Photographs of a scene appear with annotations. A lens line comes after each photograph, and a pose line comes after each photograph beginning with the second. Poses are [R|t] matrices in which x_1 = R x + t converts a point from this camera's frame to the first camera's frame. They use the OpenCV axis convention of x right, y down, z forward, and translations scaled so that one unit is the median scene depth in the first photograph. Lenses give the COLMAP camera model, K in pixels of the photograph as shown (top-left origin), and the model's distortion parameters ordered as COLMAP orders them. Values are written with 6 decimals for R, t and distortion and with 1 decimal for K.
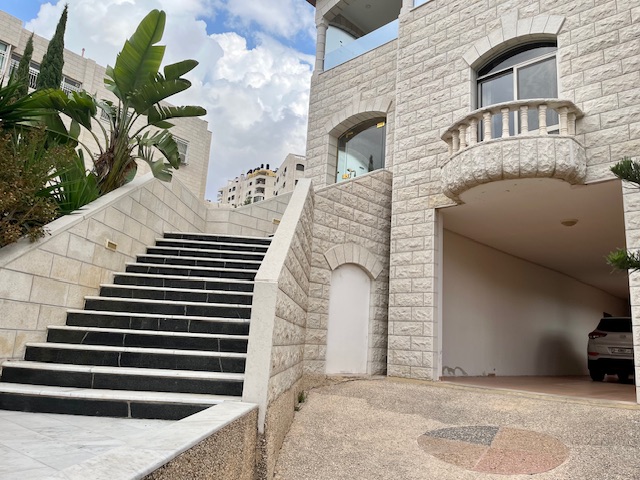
lens RADIAL K [[485.2, 0, 323.2], [0, 485.2, 236.1], [0, 0, 1]] dist [0.056822, -0.080328]
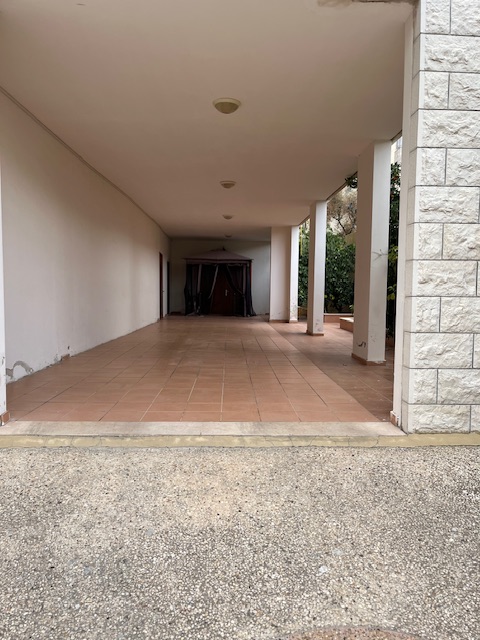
lens RADIAL K [[485.2, 0, 240.0], [0, 485.2, 320.0], [0, 0, 1]] dist [0.056822, -0.080328]
pose [[0.701058, -0.103692, 0.705526, 0.093530], [-0.115658, 0.959738, 0.255979, 0.074556], [-0.703663, -0.261056, 0.660839, 0.624585]]
